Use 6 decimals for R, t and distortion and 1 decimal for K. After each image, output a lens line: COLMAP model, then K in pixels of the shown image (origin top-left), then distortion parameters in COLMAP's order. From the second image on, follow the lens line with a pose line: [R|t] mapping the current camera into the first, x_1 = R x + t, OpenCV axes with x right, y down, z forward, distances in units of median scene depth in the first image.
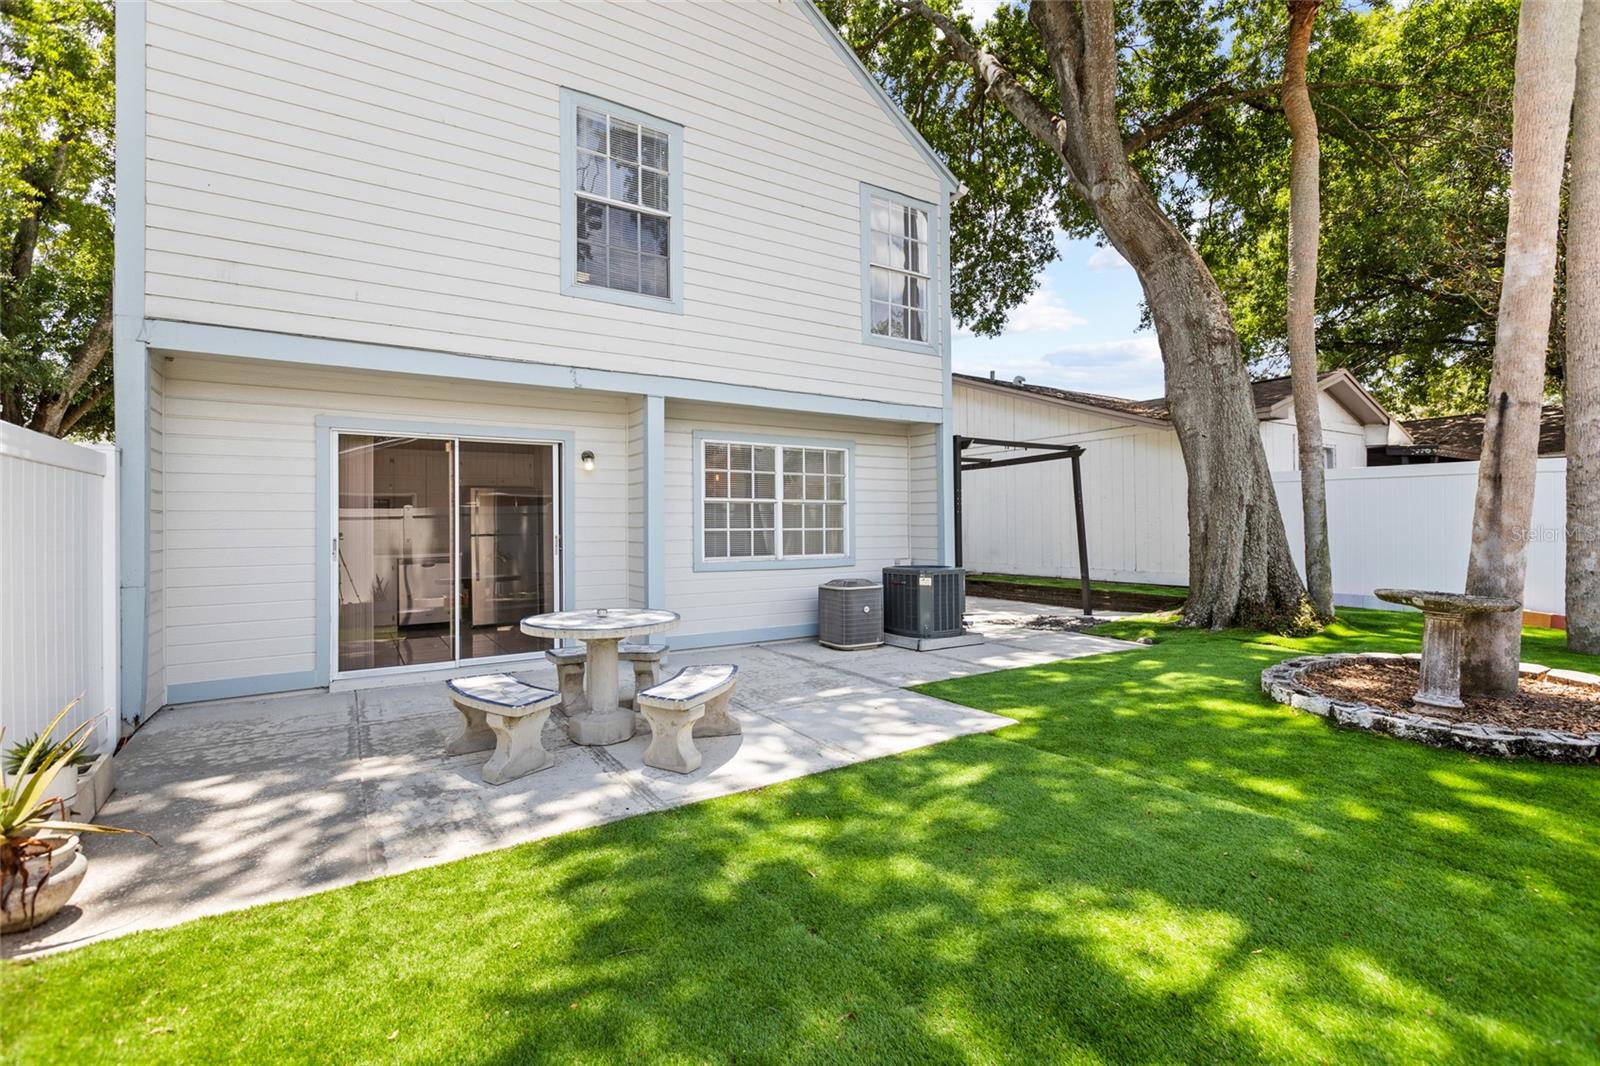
lens RADIAL K [[728.0, 0, 810.7], [0, 728.0, 524.9], [0, 0, 1]] dist [-0.000804, -0.000134]
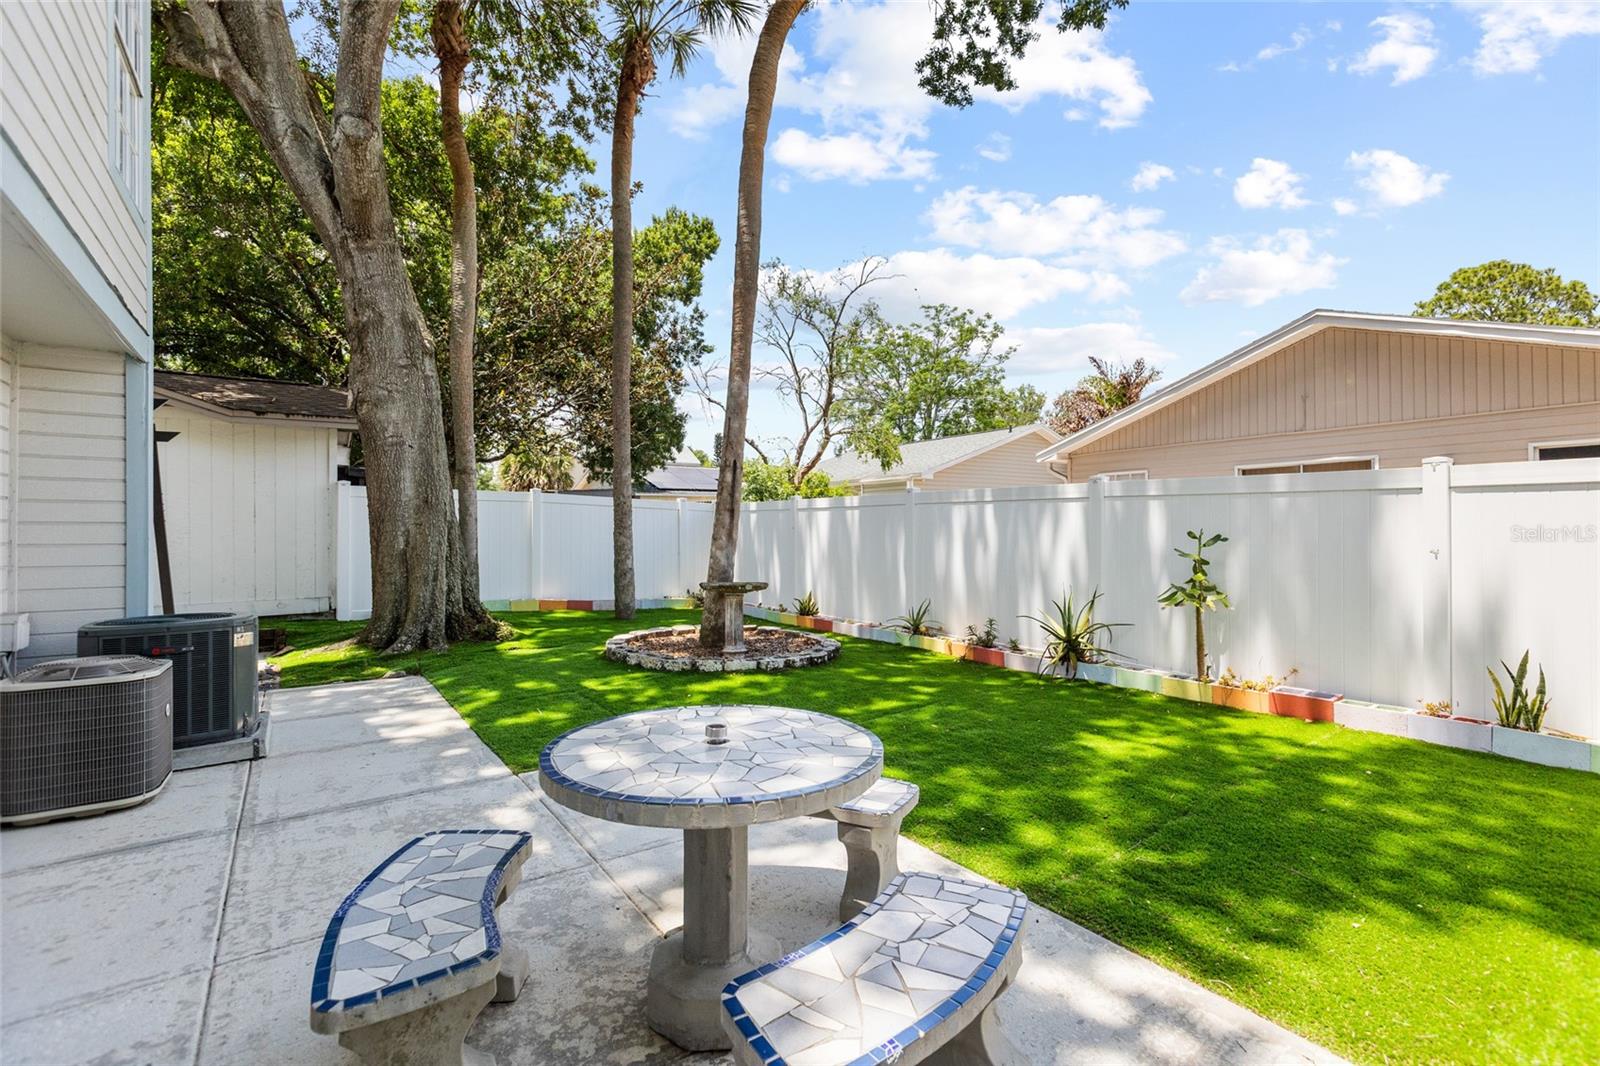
lens RADIAL K [[709.7, 0, 800.0], [0, 709.7, 533.0], [0, 0, 1]] dist [-0.023574, -0.000160]
pose [[-0.047668, 0.005540, 0.998848, -0.641285], [0.005422, 0.999971, -0.005288, -0.004348], [-0.998849, 0.005164, -0.047697, 0.887209]]
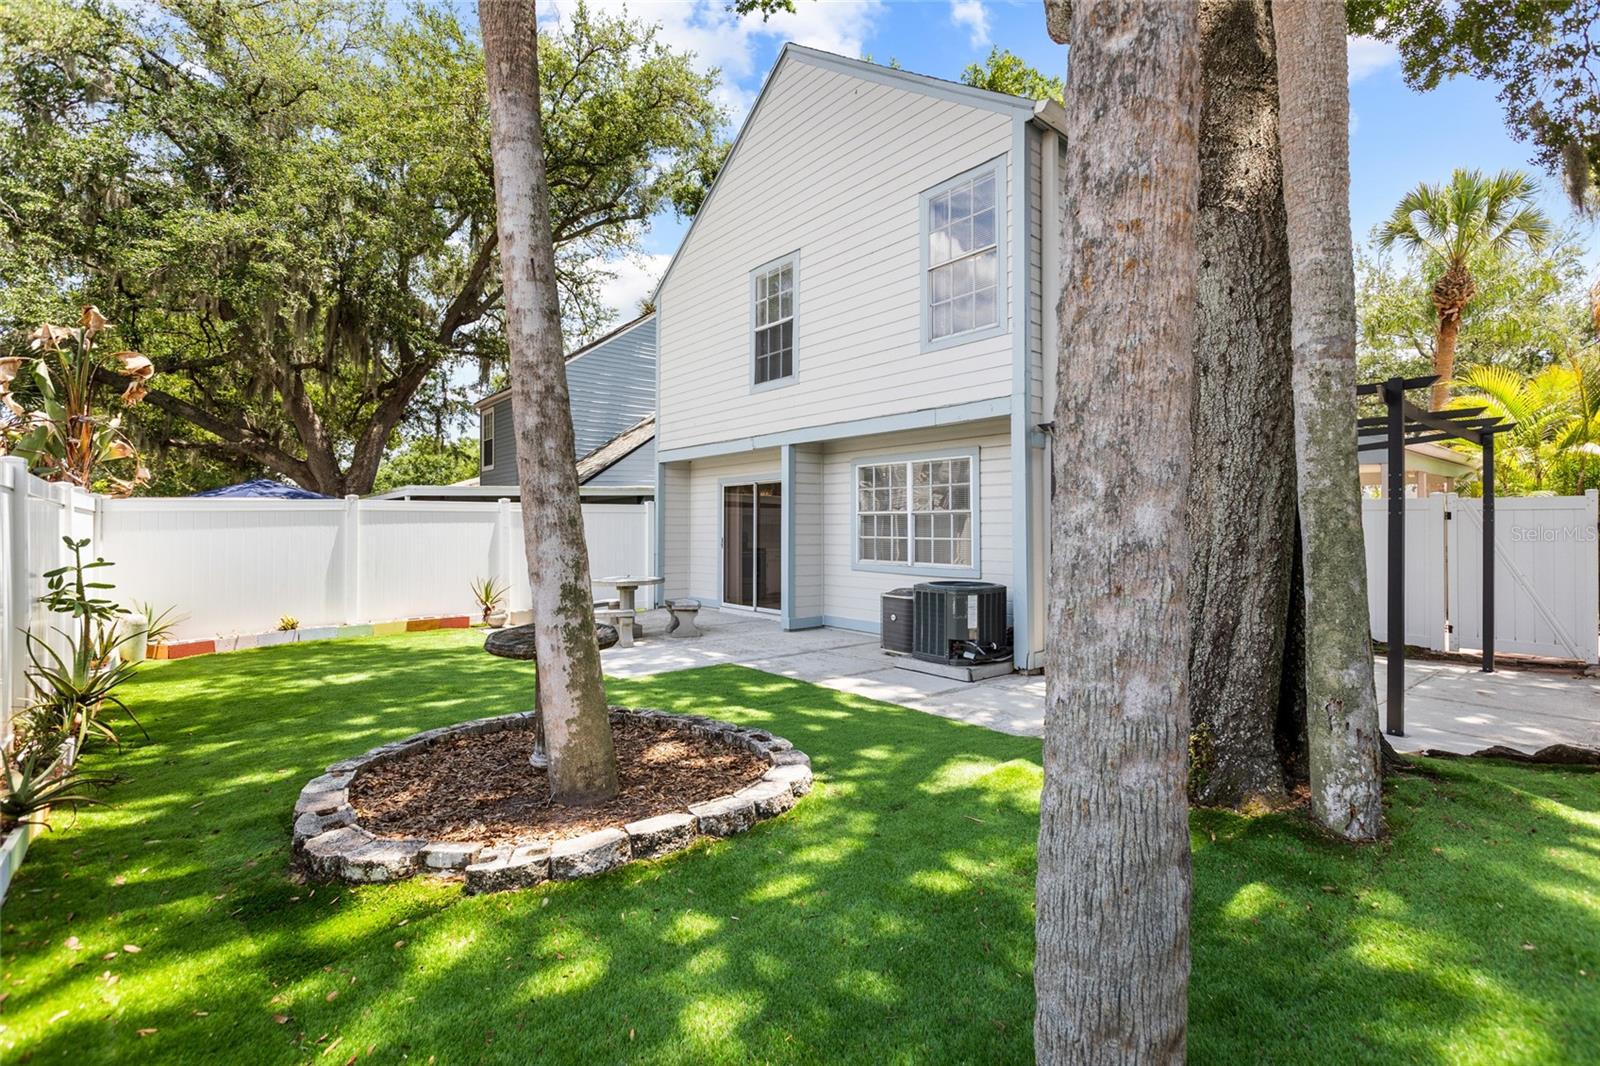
lens RADIAL K [[728.0, 0, 810.7], [0, 728.0, 524.9], [0, 0, 1]] dist [-0.000804, -0.000134]
pose [[0.124878, 0.006431, -0.992151, 1.689344], [0.002204, 0.999975, 0.006759, -0.035799], [0.992170, -0.003030, 0.124861, 1.173077]]
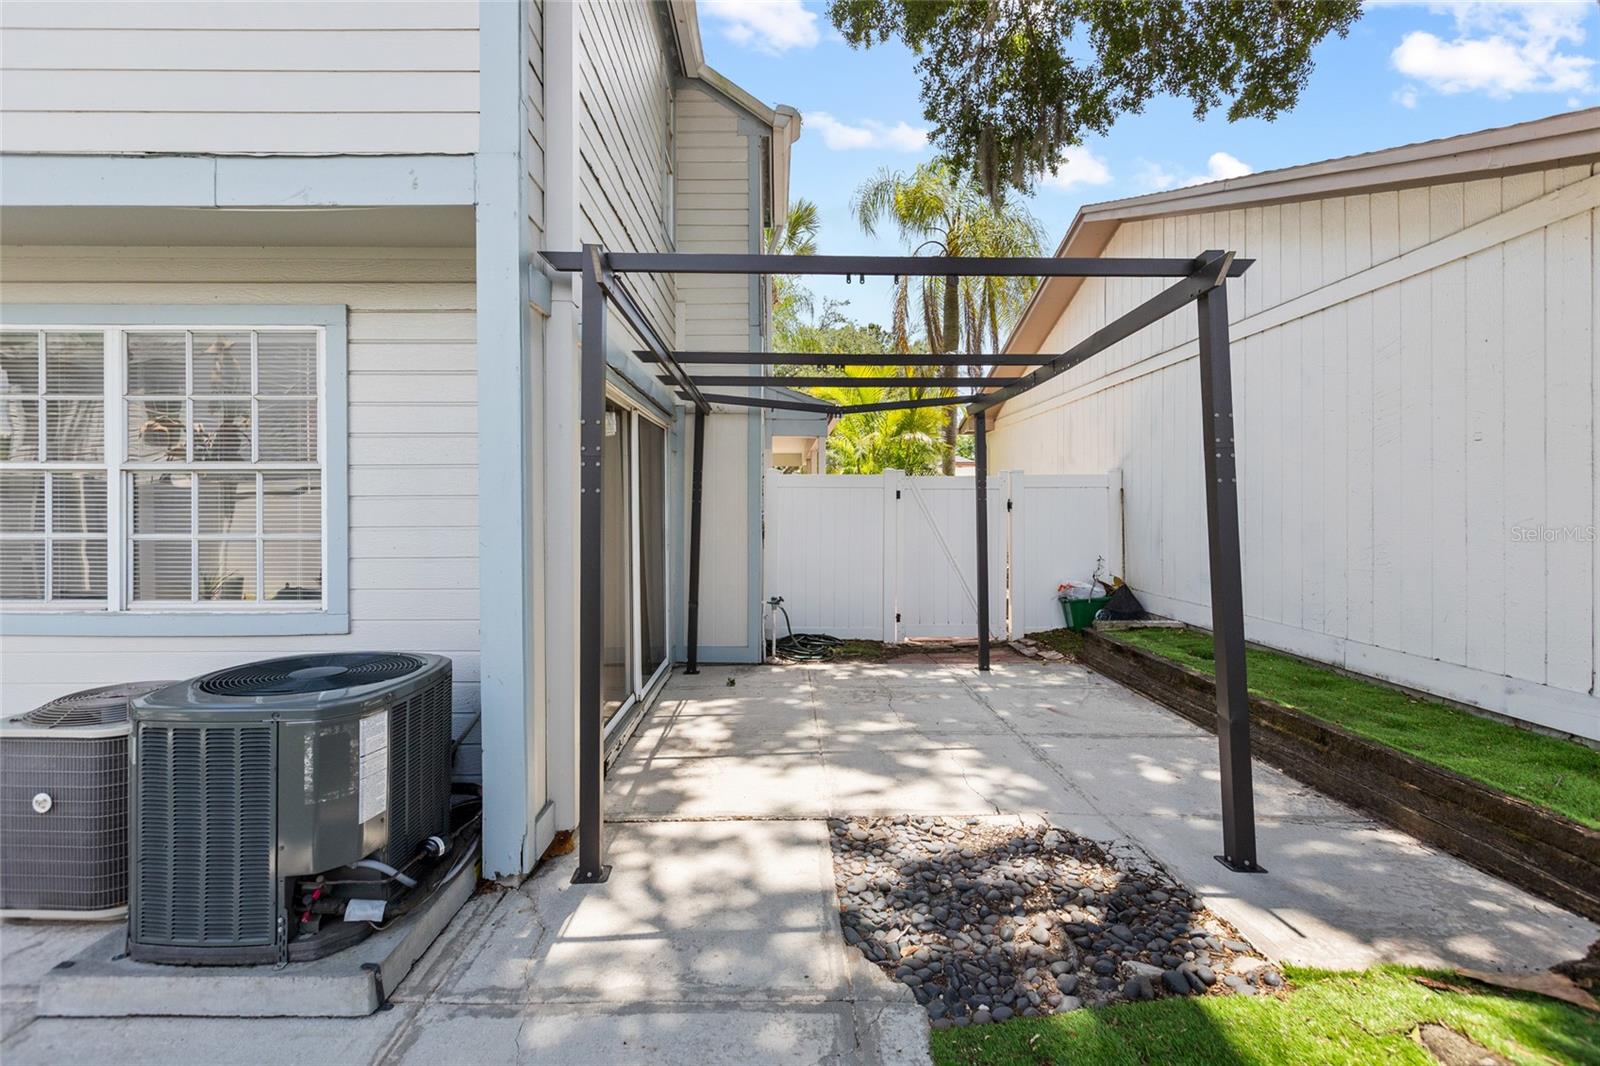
lens RADIAL K [[742.6, 0, 784.9], [0, 742.6, 504.9], [0, 0, 1]] dist [0.000852, 0.000201]
pose [[0.839121, 0.005967, -0.543913, 0.811369], [-0.004815, 0.999982, 0.003542, -0.024783], [0.543924, -0.000353, 0.839134, 1.406075]]
